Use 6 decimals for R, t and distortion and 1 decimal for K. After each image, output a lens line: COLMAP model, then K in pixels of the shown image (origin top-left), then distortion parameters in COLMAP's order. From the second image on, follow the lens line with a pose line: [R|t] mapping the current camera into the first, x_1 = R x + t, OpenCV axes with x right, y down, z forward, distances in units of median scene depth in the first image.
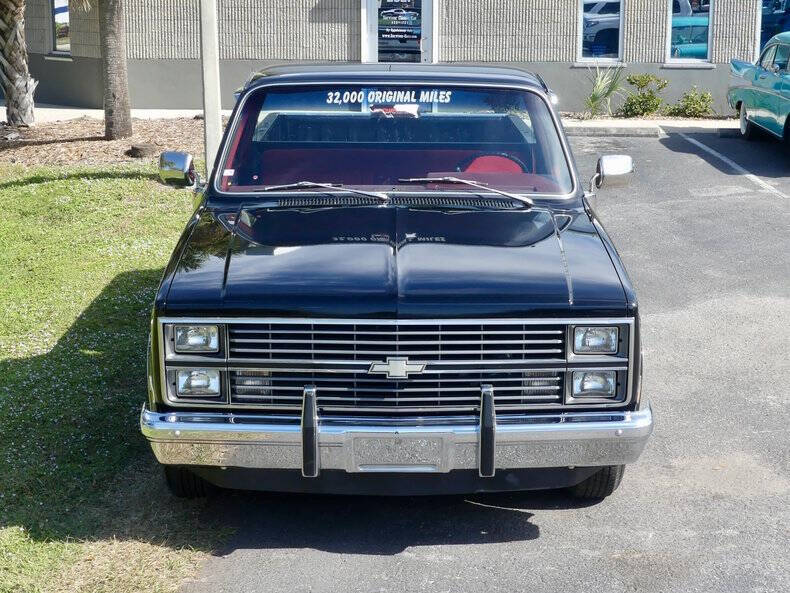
lens RADIAL K [[1361.6, 0, 395.0], [0, 1361.6, 296.5], [0, 0, 1]] dist [-0.018871, -0.188877]
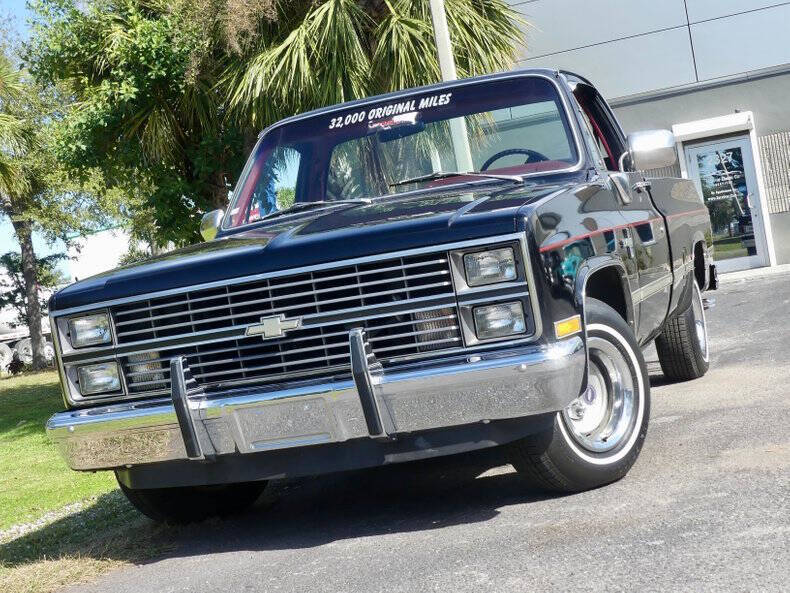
lens RADIAL K [[1302.1, 0, 393.5], [0, 1302.1, 277.8], [0, 0, 1]] dist [-0.014071, 0.073197]
pose [[0.933420, -0.153848, -0.324126, 0.343121], [0.087939, 0.973945, -0.209041, 0.197842], [0.347842, 0.166620, 0.922629, 0.214295]]
